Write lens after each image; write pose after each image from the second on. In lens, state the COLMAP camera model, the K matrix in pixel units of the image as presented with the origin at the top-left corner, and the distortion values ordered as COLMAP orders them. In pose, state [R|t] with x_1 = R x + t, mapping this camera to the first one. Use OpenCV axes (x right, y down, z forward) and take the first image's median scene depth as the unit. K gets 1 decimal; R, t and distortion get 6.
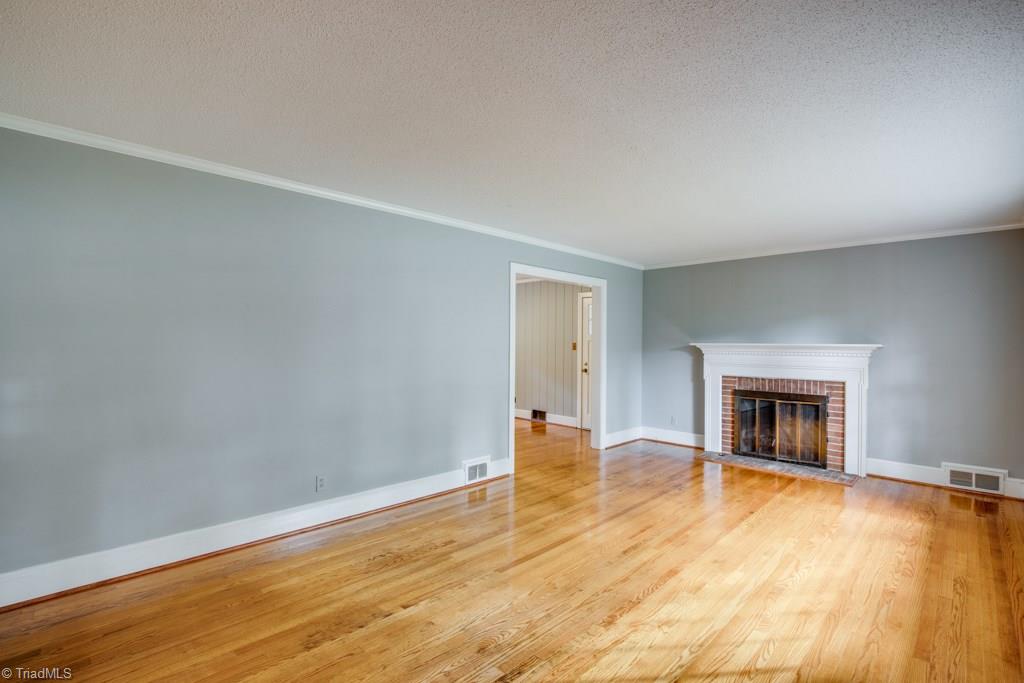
lens RADIAL K [[468.7, 0, 515.9], [0, 468.7, 342.6], [0, 0, 1]] dist [-0.030246, 0.003284]
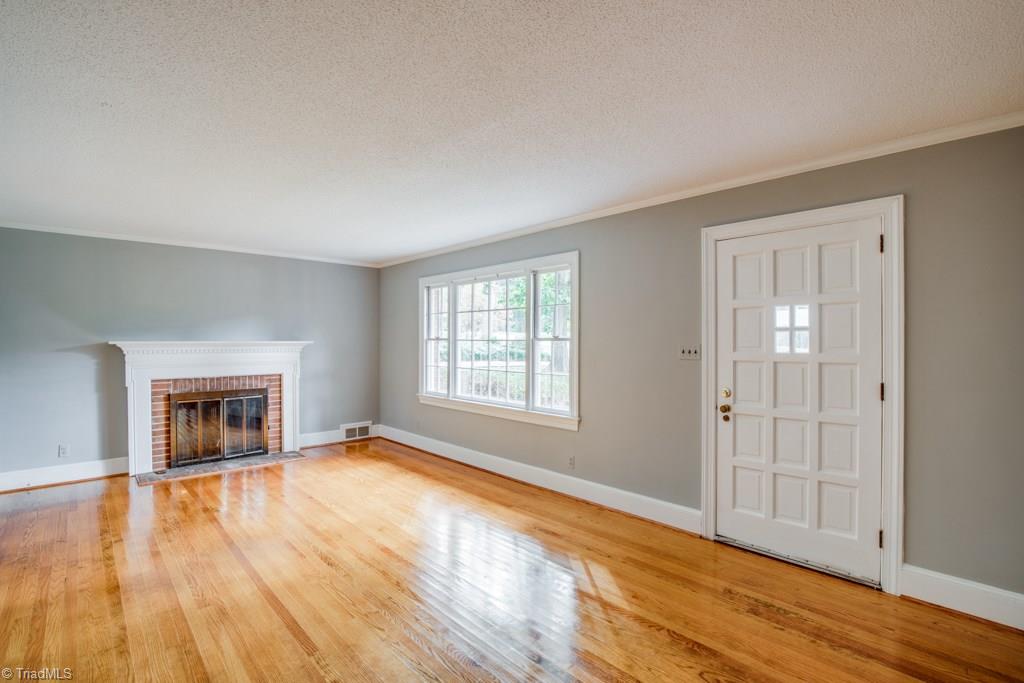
lens RADIAL K [[468.7, 0, 517.9], [0, 468.7, 340.2], [0, 0, 1]] dist [-0.030246, 0.003284]
pose [[0.022030, -0.004359, 0.999748, -0.436445], [-0.001143, 0.999990, 0.004385, -0.005328], [-0.999757, -0.001240, 0.022025, 0.378726]]
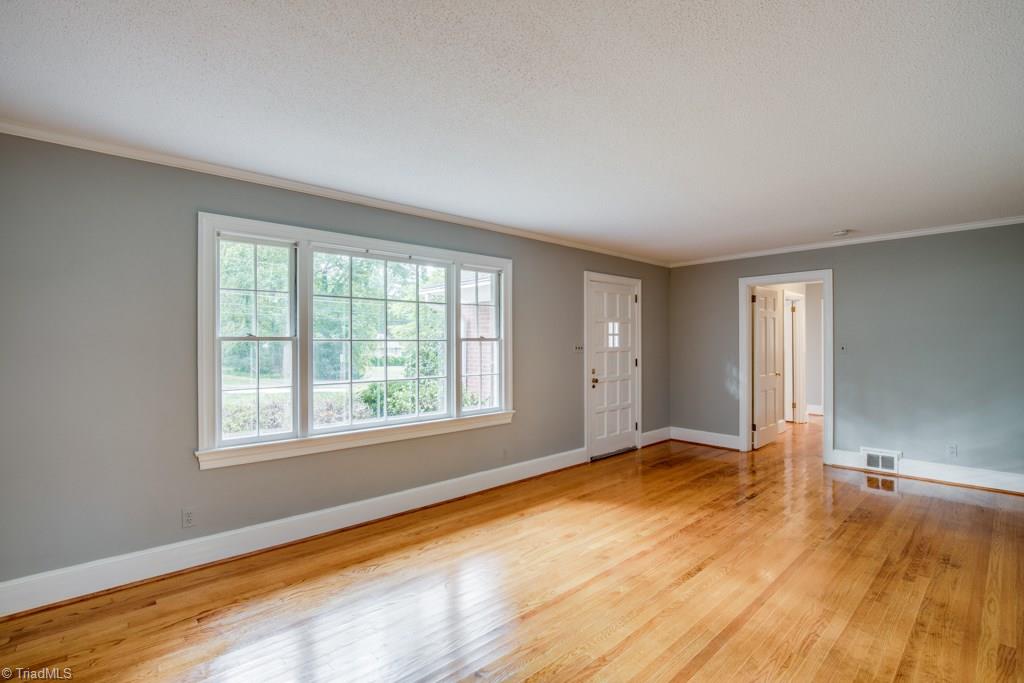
lens RADIAL K [[468.7, 0, 518.1], [0, 468.7, 339.4], [0, 0, 1]] dist [-0.030246, 0.003284]
pose [[-0.998981, -0.003387, 0.045005, 0.347755], [-0.003588, 0.999984, -0.004386, 0.000467], [-0.044989, -0.004543, -0.998977, 1.217351]]
